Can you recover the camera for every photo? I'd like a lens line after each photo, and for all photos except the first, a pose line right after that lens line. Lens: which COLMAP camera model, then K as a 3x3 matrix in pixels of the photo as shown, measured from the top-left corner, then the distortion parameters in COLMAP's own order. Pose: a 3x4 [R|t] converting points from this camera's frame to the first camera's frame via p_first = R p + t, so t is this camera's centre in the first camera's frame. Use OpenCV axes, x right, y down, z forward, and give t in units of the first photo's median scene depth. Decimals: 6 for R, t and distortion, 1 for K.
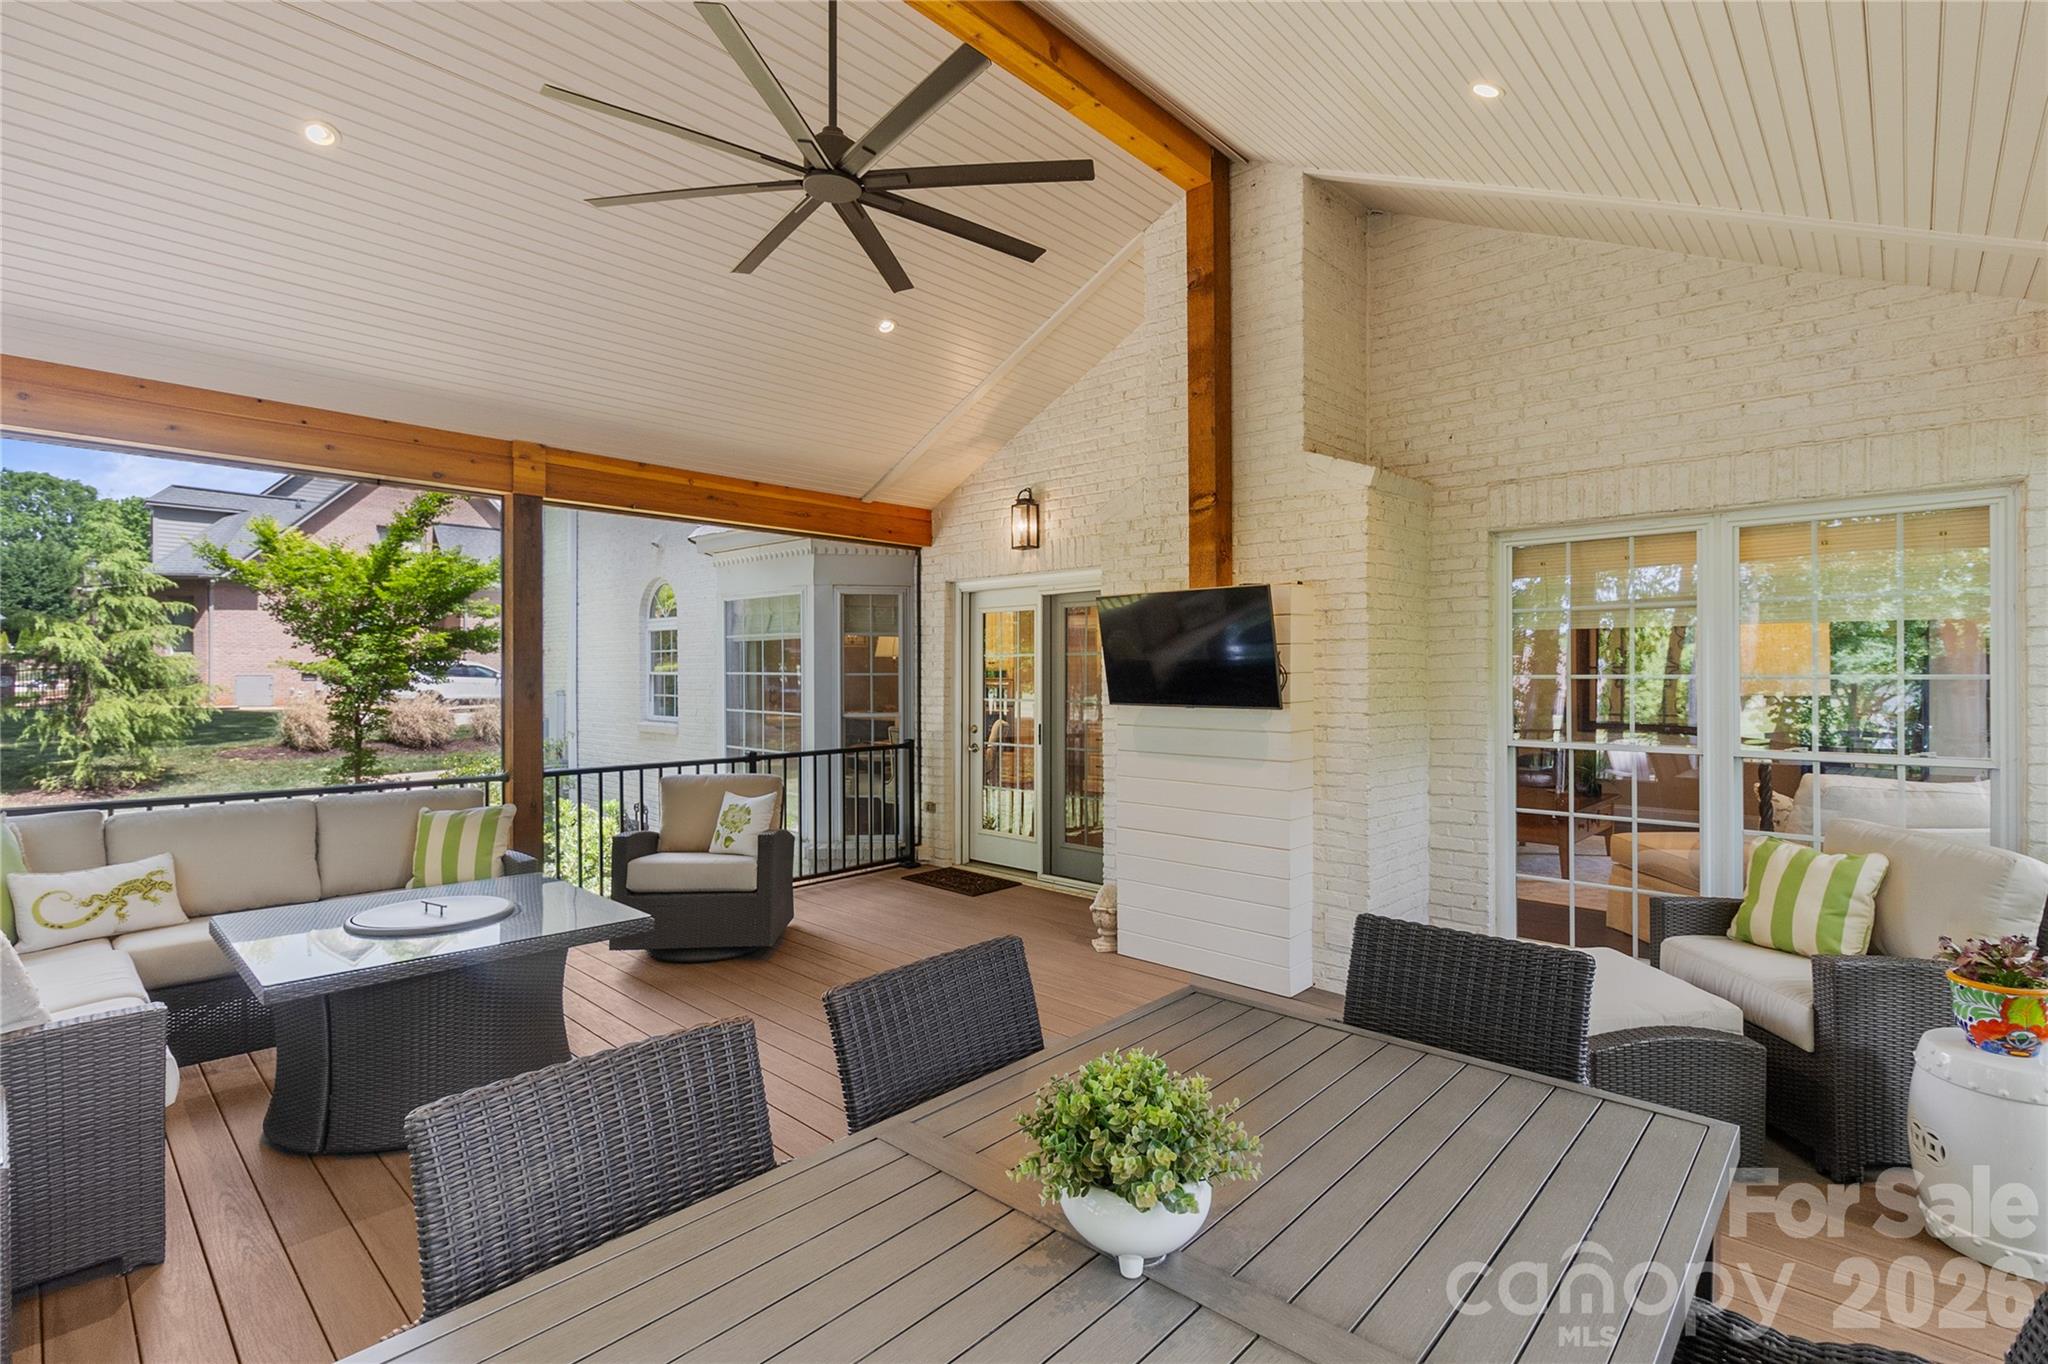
lens RADIAL K [[941.5, 0, 1026.9], [0, 941.5, 674.7], [0, 0, 1]] dist [-0.000586, -0.000186]
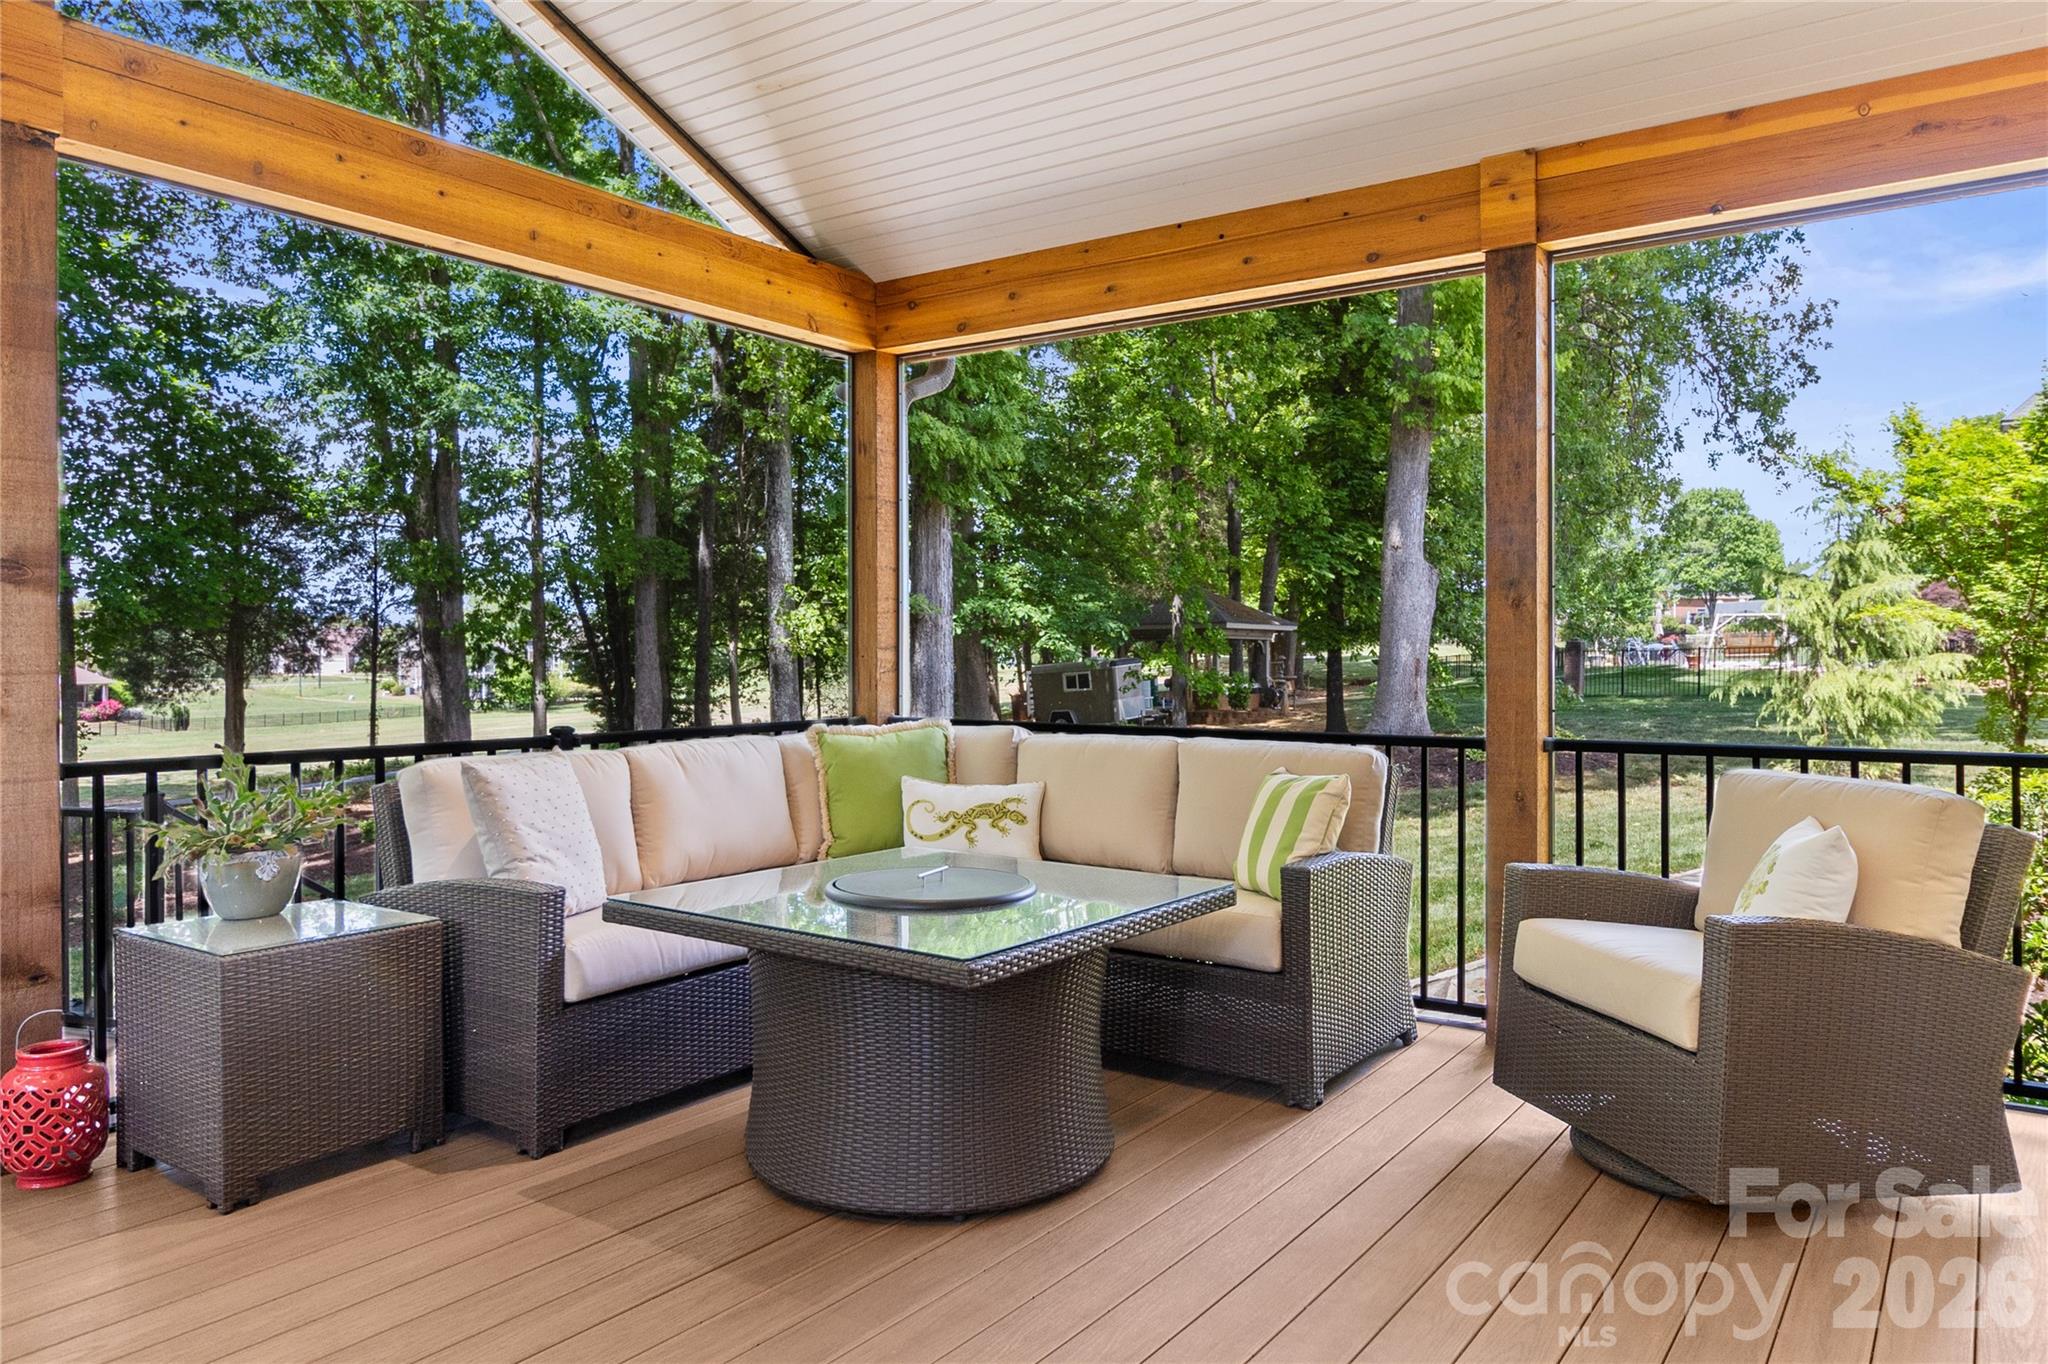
lens RADIAL K [[1394.0, 0, 1026.2], [0, 1394.0, 679.9], [0, 0, 1]] dist [0.003451, 0.002709]
pose [[0.144006, 0.015276, -0.989459, 0.272075], [-0.001783, 0.999883, 0.015178, 0.058679], [0.989575, -0.000421, 0.144016, 0.619464]]
